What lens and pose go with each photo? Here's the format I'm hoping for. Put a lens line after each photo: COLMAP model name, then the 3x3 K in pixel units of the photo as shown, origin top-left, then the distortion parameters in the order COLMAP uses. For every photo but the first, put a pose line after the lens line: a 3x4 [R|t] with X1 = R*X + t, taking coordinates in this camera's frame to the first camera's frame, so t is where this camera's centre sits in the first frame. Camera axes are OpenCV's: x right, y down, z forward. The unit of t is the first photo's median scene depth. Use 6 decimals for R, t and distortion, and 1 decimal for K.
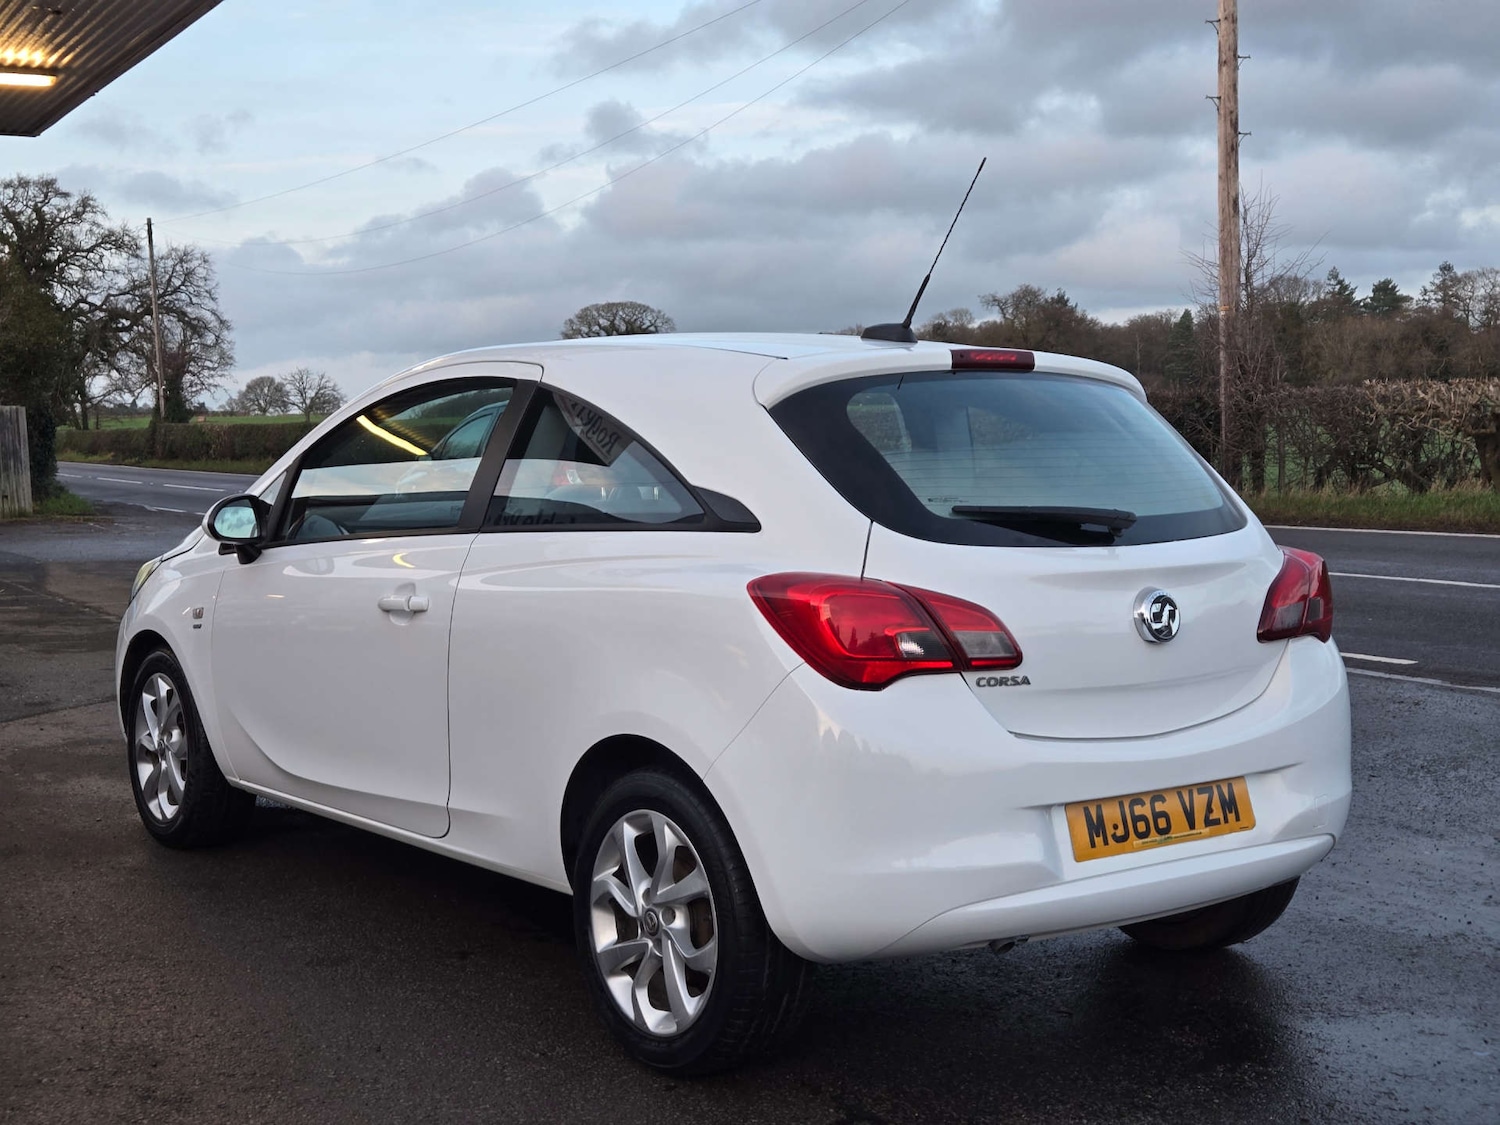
lens RADIAL K [[1982.7, 0, 746.8], [0, 1982.7, 569.2], [0, 0, 1]] dist [0.068701, 0.000000]
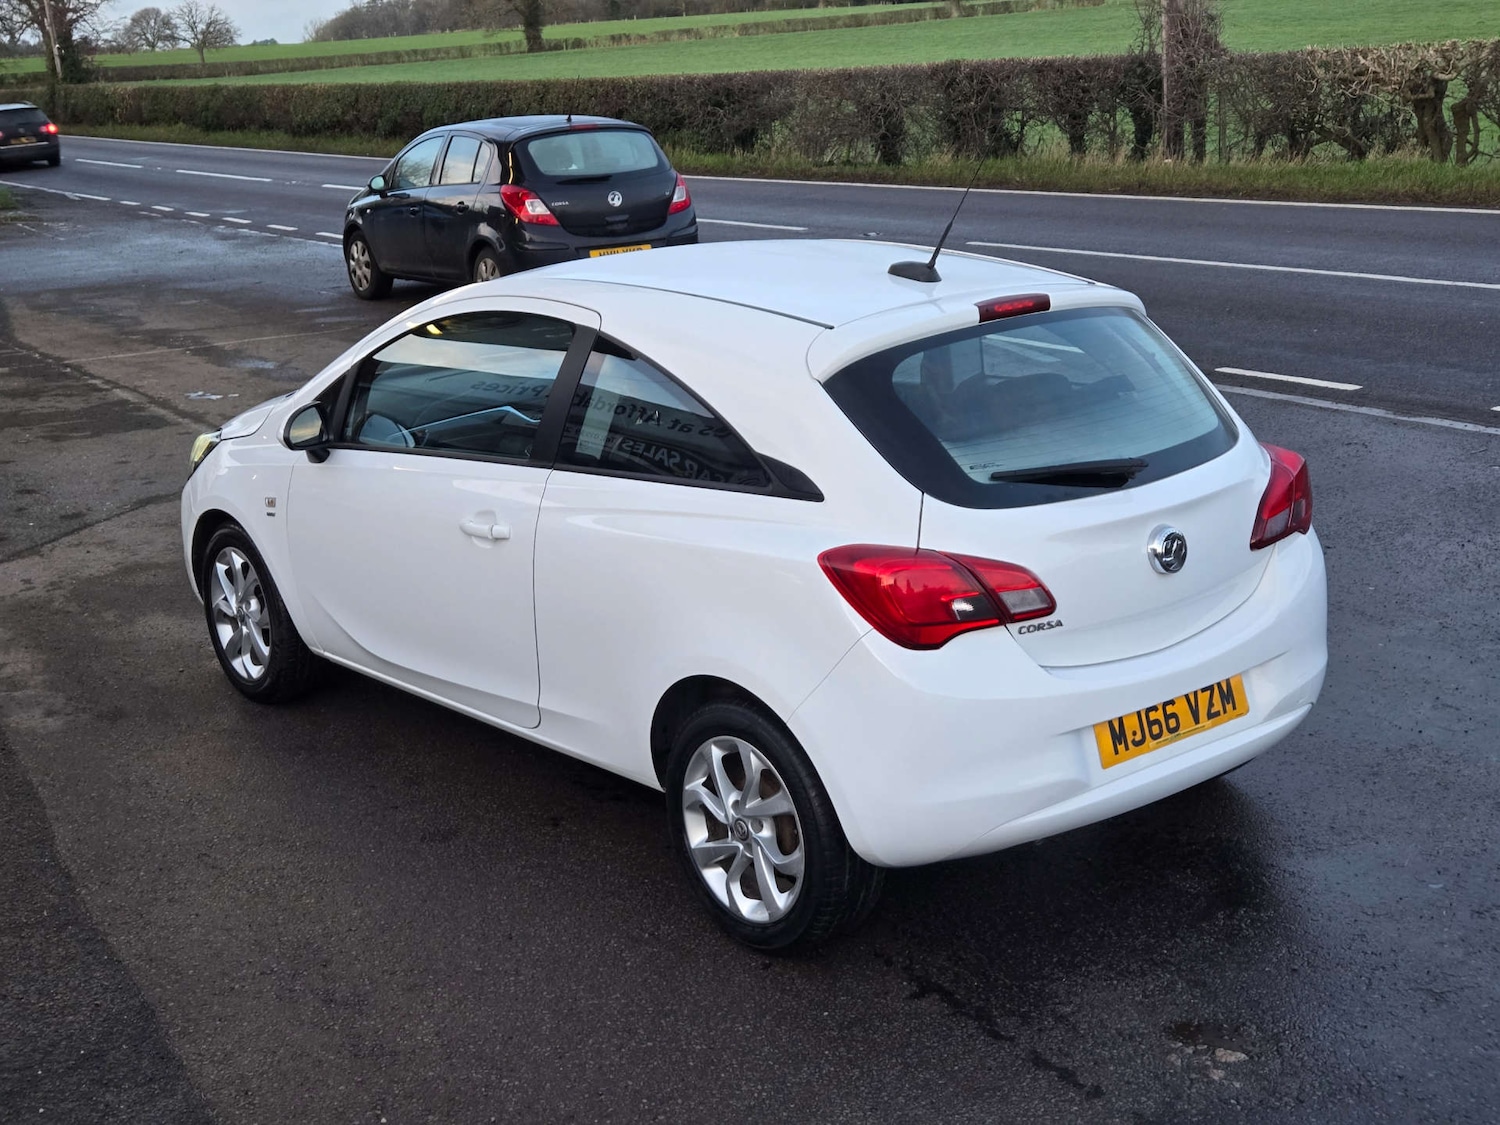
lens RADIAL K [[1982.7, 0, 754.3], [0, 1982.7, 569.4], [0, 0, 1]] dist [0.068701, 0.000000]
pose [[0.998114, -0.051971, 0.032672, -0.064394], [0.045018, 0.981517, 0.186007, -0.173677], [-0.041735, -0.184186, 0.982005, -0.111555]]
